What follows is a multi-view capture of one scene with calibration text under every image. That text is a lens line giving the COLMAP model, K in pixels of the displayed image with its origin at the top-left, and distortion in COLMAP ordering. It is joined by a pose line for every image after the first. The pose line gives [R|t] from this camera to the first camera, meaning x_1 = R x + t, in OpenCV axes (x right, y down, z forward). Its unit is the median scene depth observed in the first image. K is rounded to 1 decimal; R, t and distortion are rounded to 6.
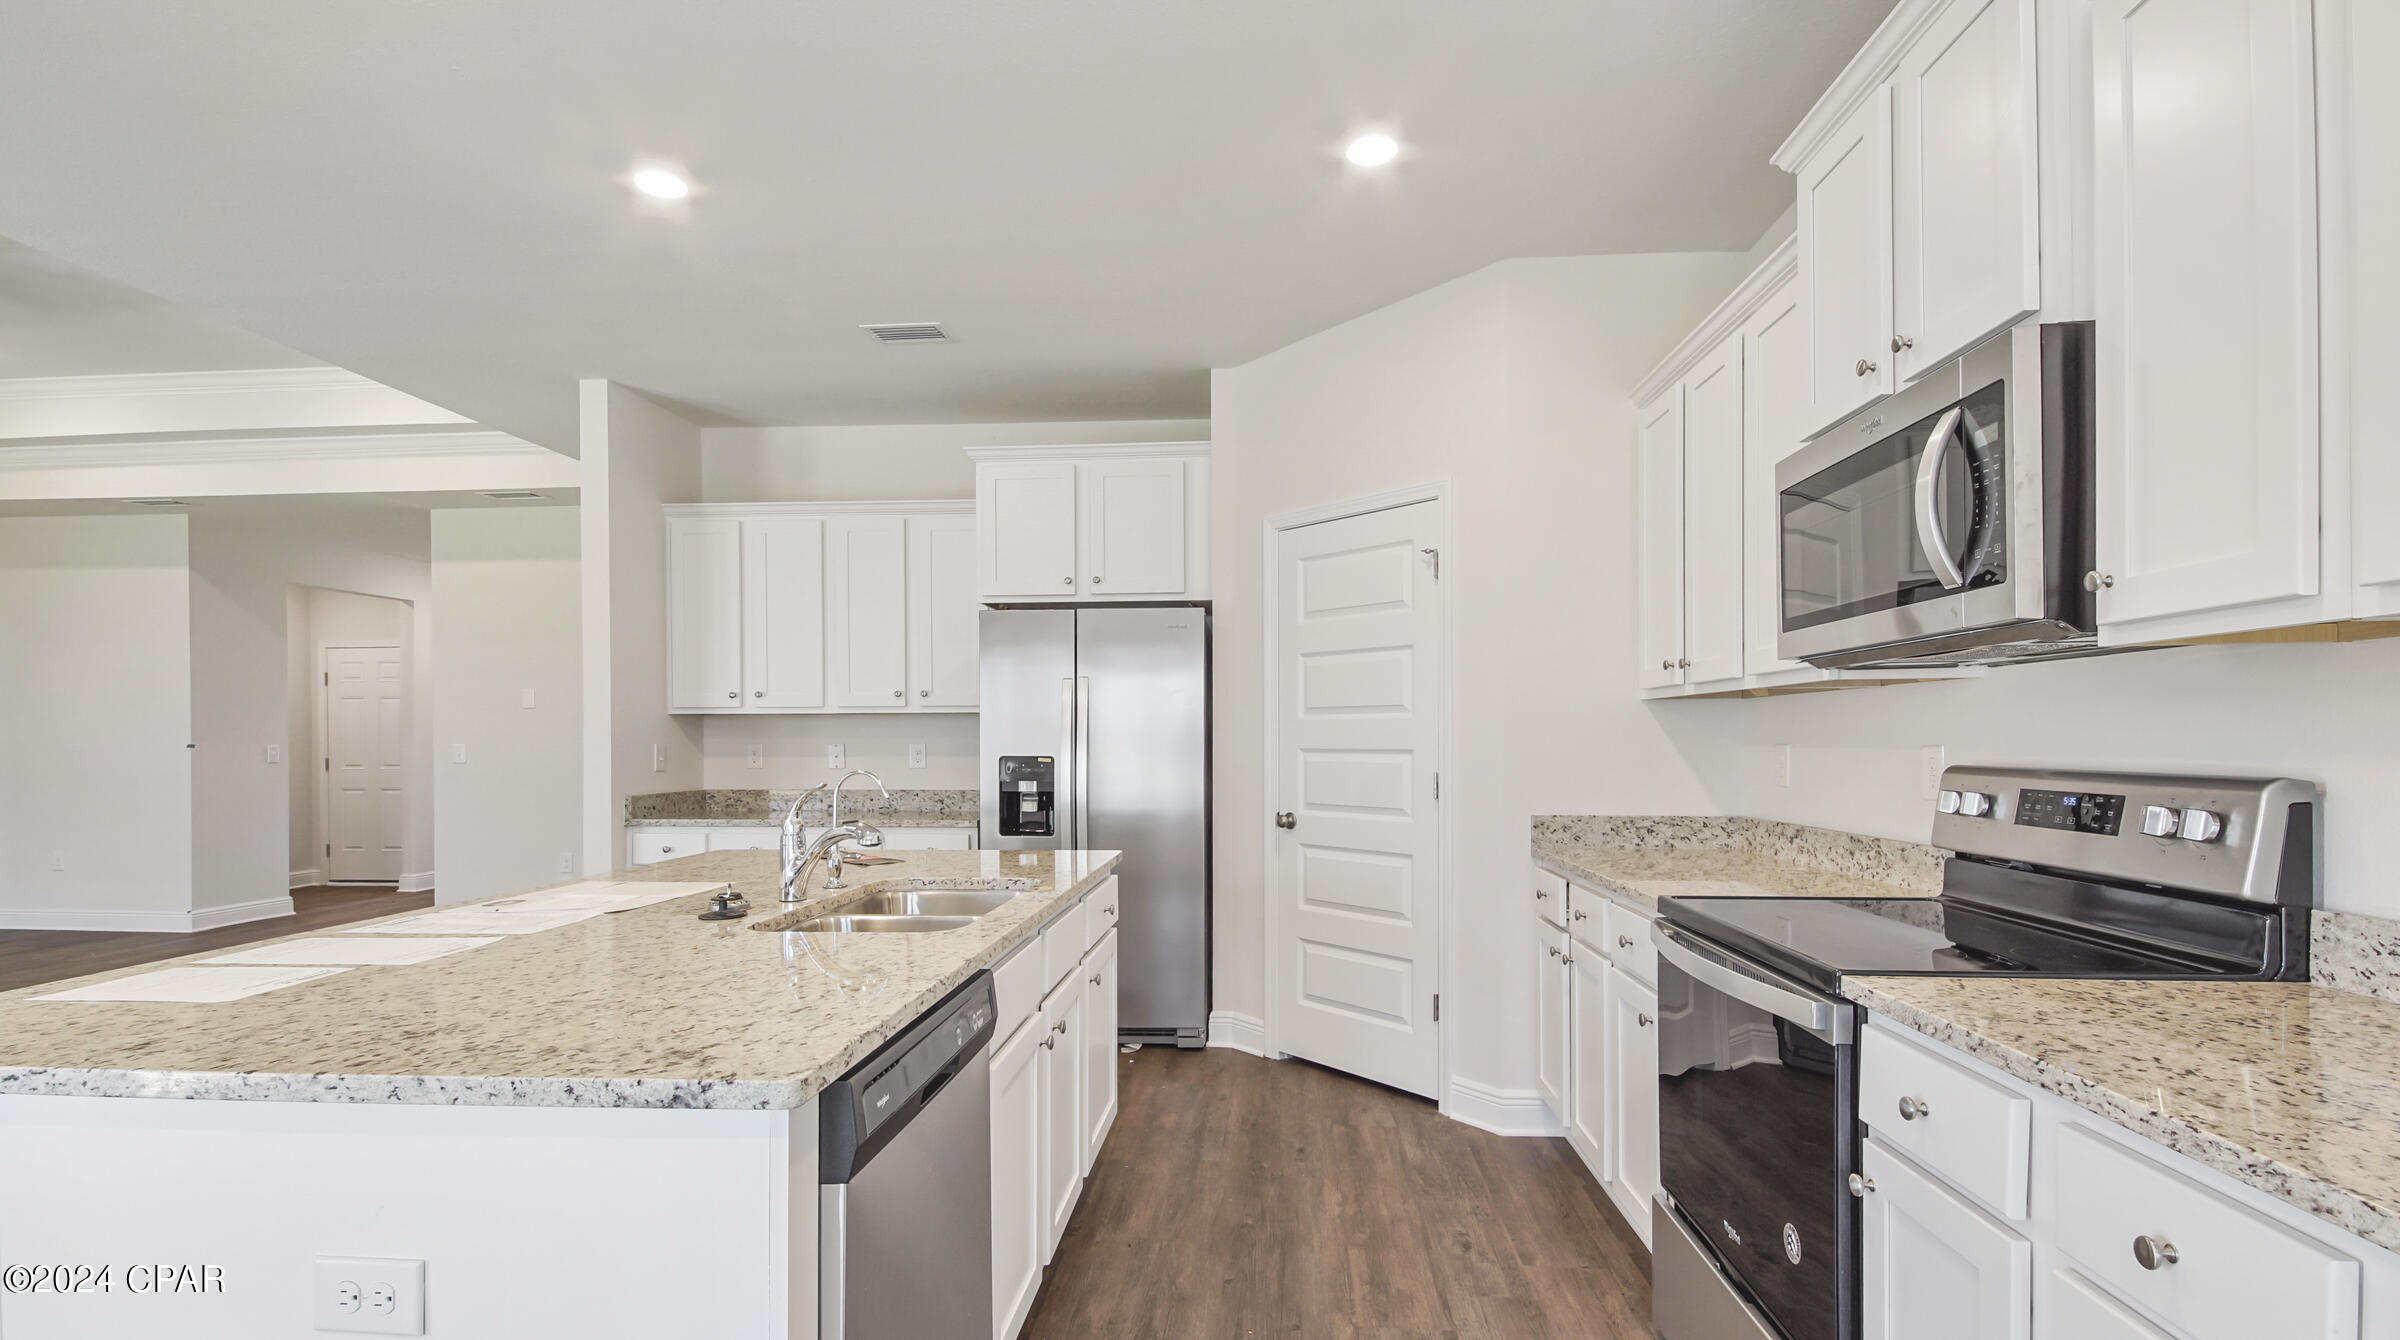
lens RADIAL K [[1081.1, 0, 1199.7], [0, 1081.1, 730.7], [0, 0, 1]] dist [0.001392, -0.000103]
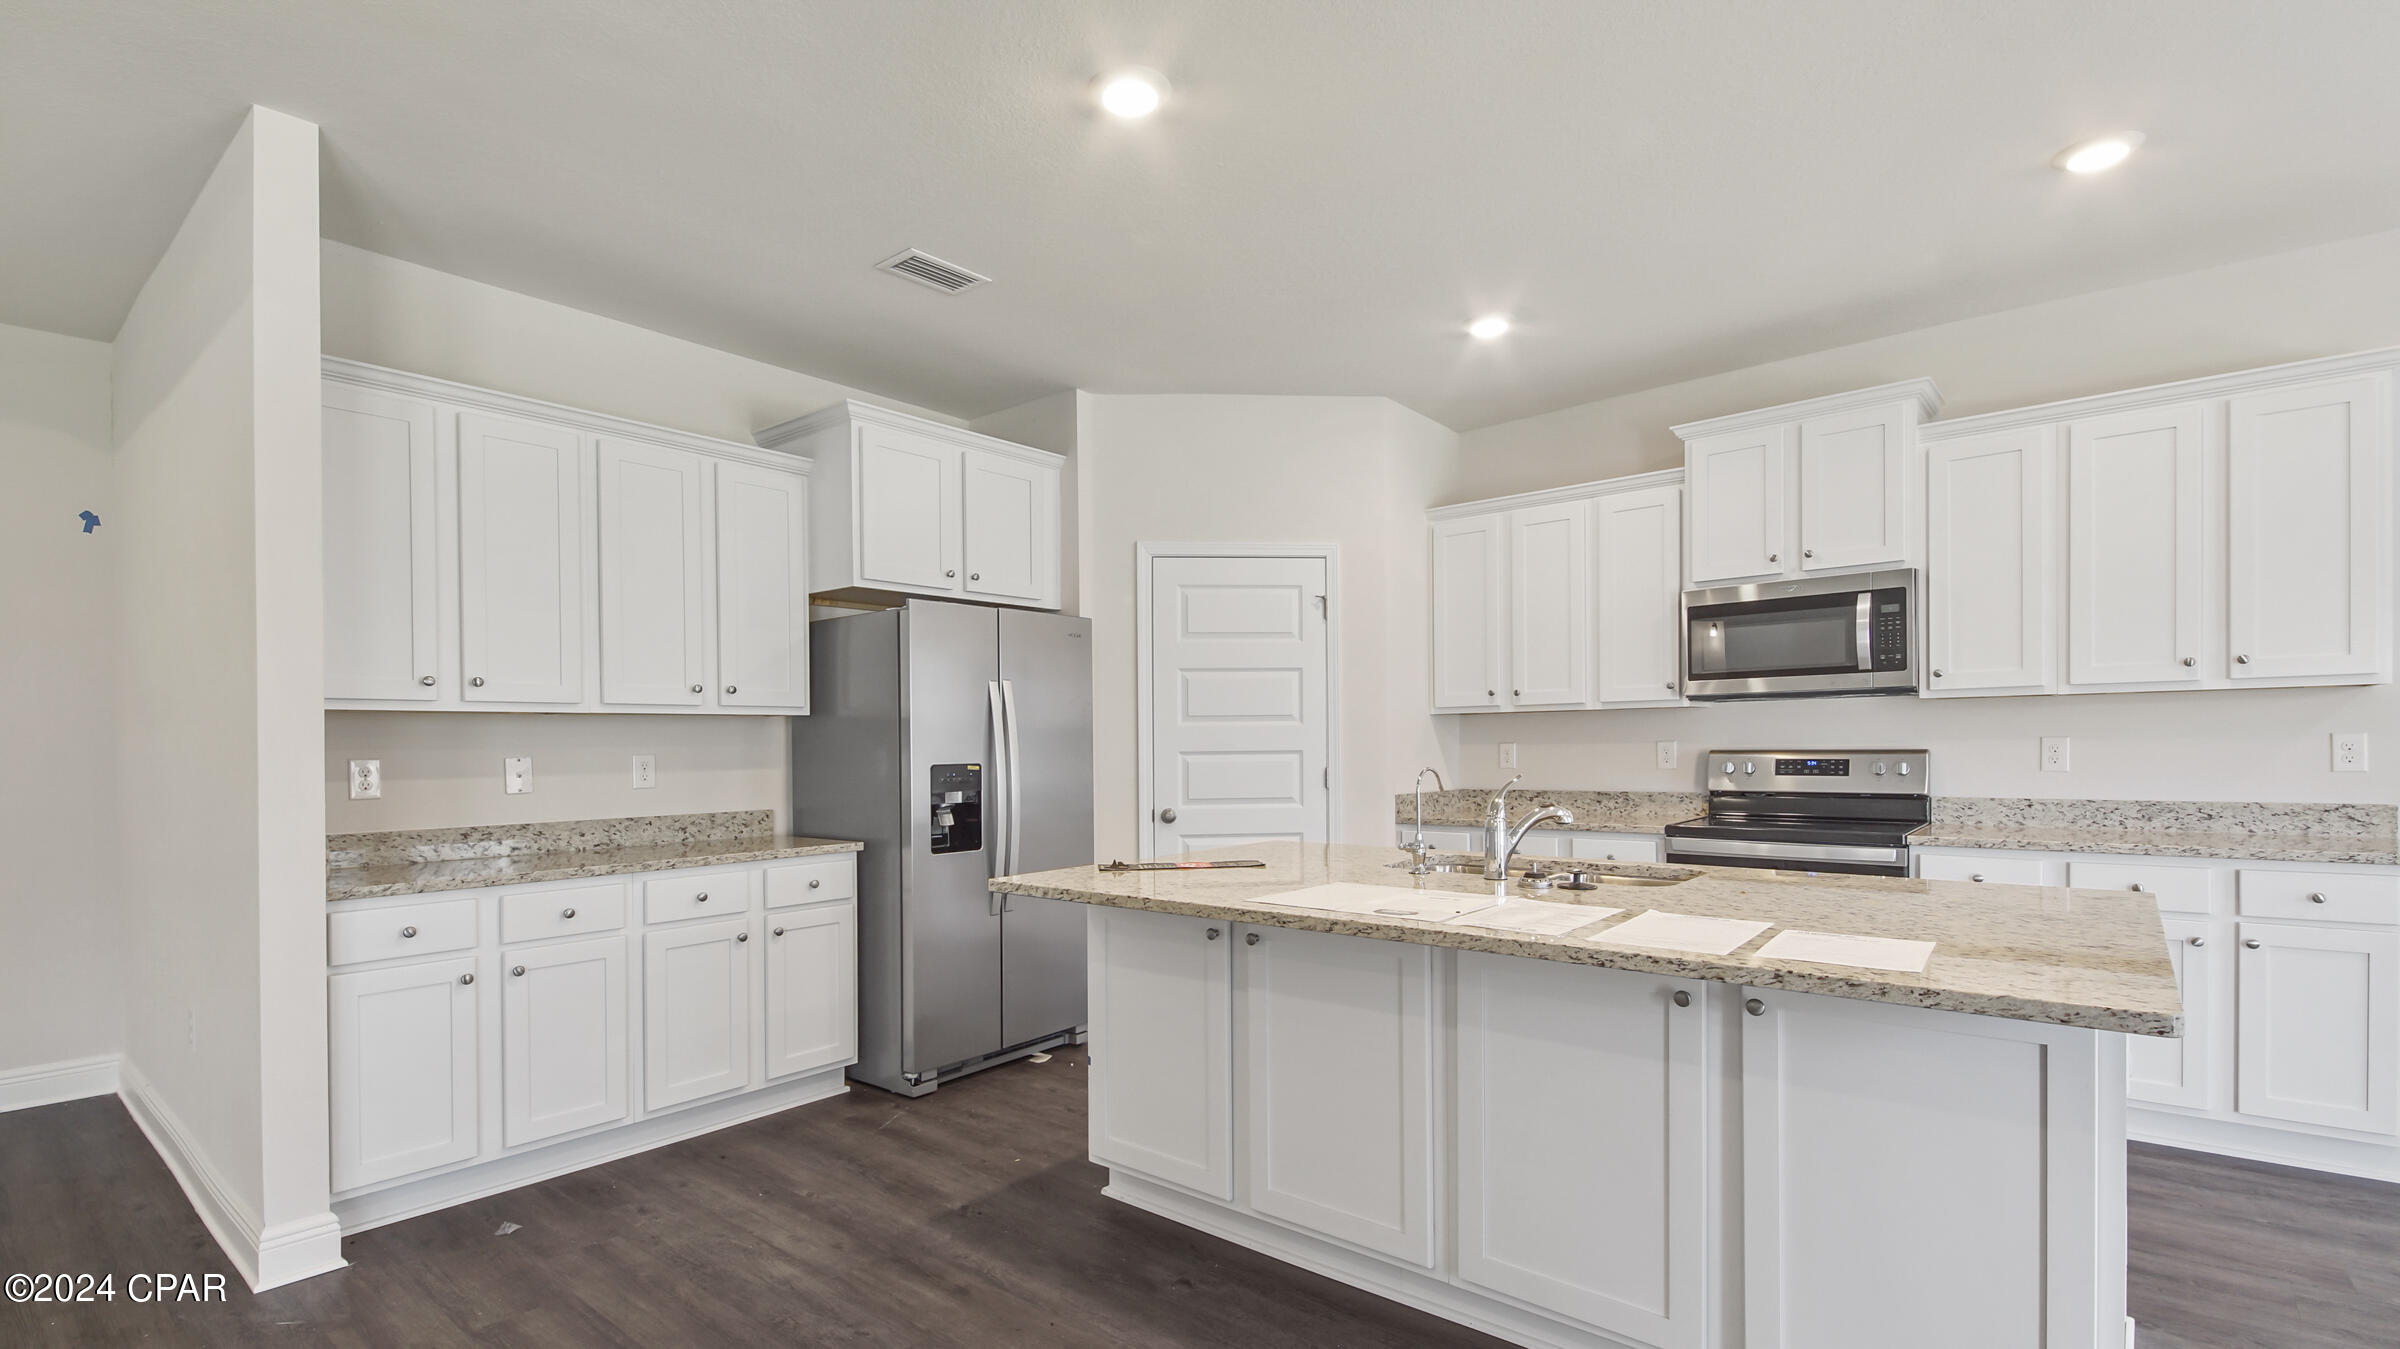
lens RADIAL K [[1034.4, 0, 1217.2], [0, 1034.4, 725.1], [0, 0, 1]] dist [0.014141, -0.000201]
pose [[0.594909, 0.009061, 0.803742, -0.731479], [0.005697, 0.999864, -0.015489, 0.005565], [-0.803773, 0.013793, 0.594776, 0.306776]]
